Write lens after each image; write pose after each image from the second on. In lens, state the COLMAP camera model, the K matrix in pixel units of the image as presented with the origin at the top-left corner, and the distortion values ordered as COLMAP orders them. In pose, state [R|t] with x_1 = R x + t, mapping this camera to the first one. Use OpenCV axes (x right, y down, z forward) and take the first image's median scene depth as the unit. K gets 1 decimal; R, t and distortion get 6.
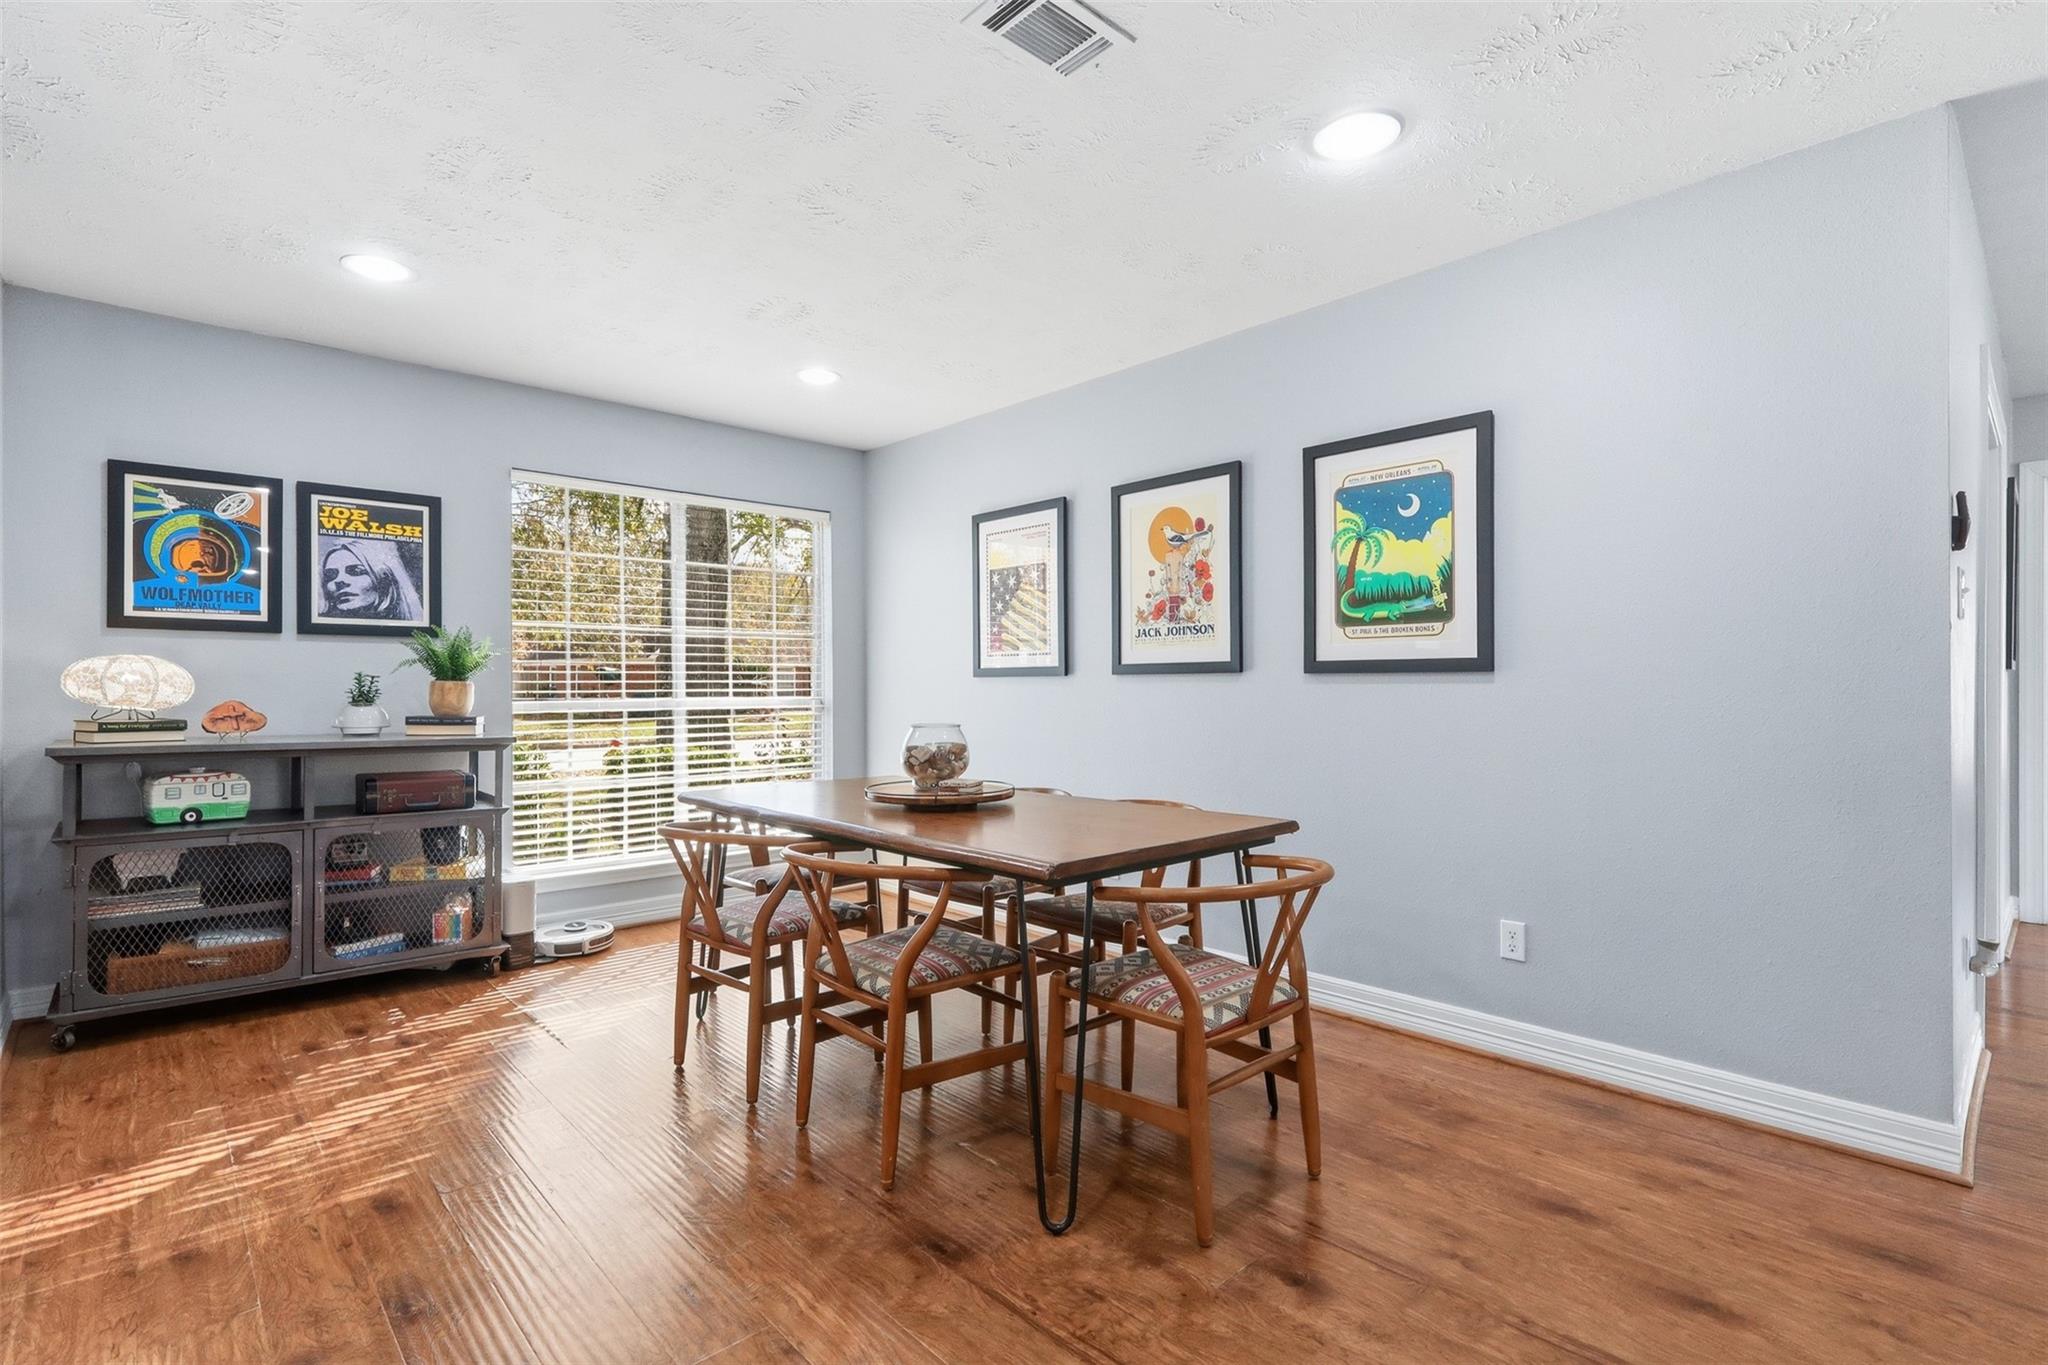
lens RADIAL K [[959.1, 0, 1017.6], [0, 959.1, 675.4], [0, 0, 1]] dist [-0.005934, -0.000477]
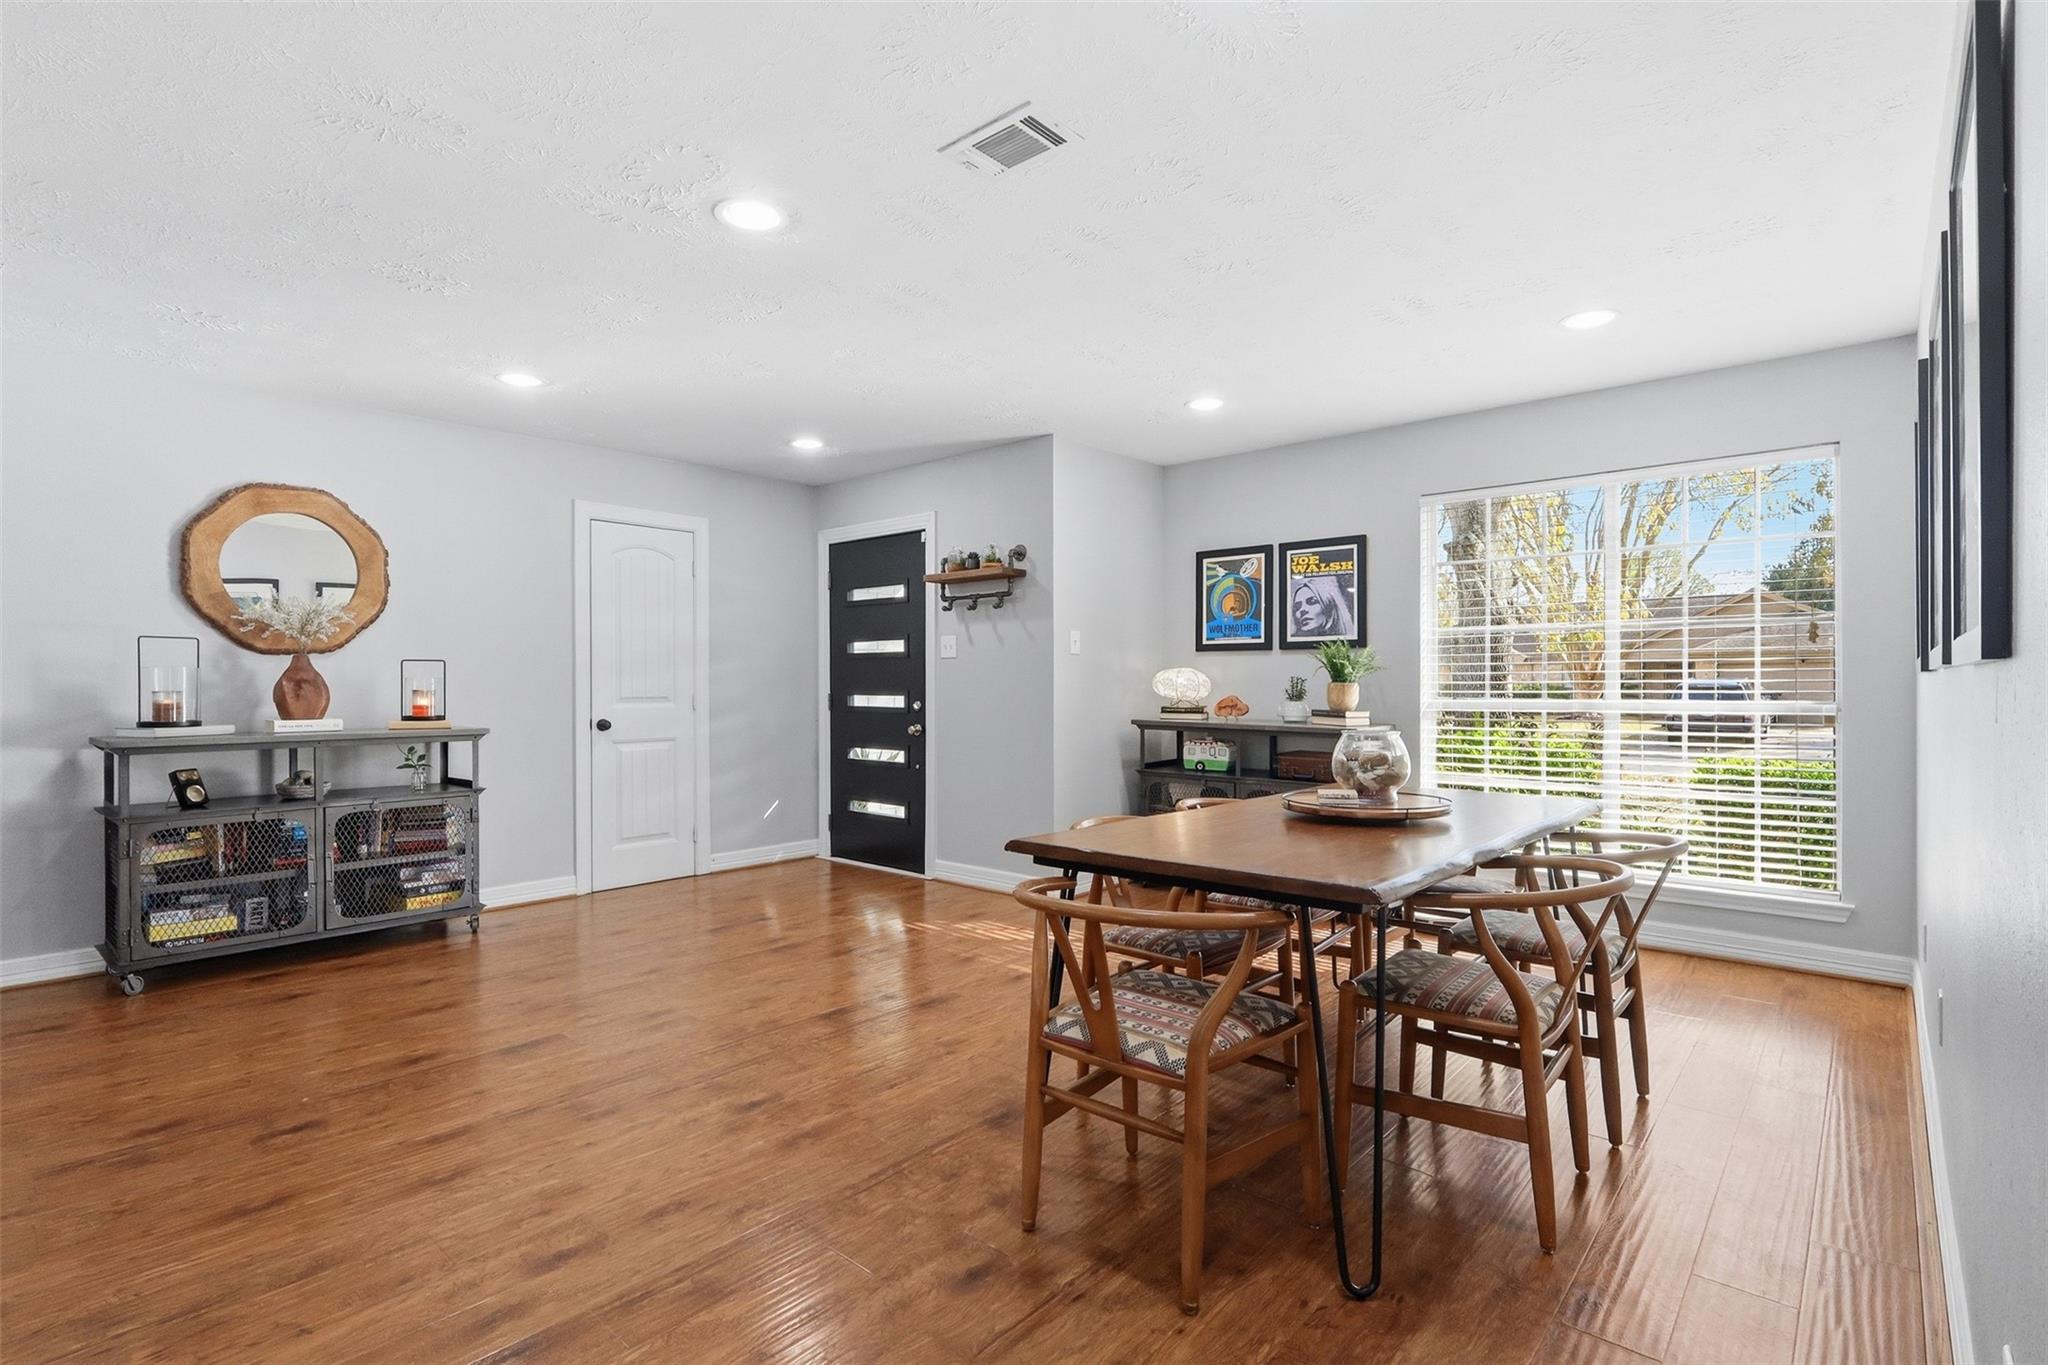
lens RADIAL K [[959.1, 0, 1023.0], [0, 959.1, 688.1], [0, 0, 1]] dist [-0.005934, -0.000477]
pose [[0.106861, 0.007802, -0.994243, 0.648812], [0.014142, 0.999856, 0.009366, -0.005266], [0.994173, -0.015062, 0.106736, 0.466255]]
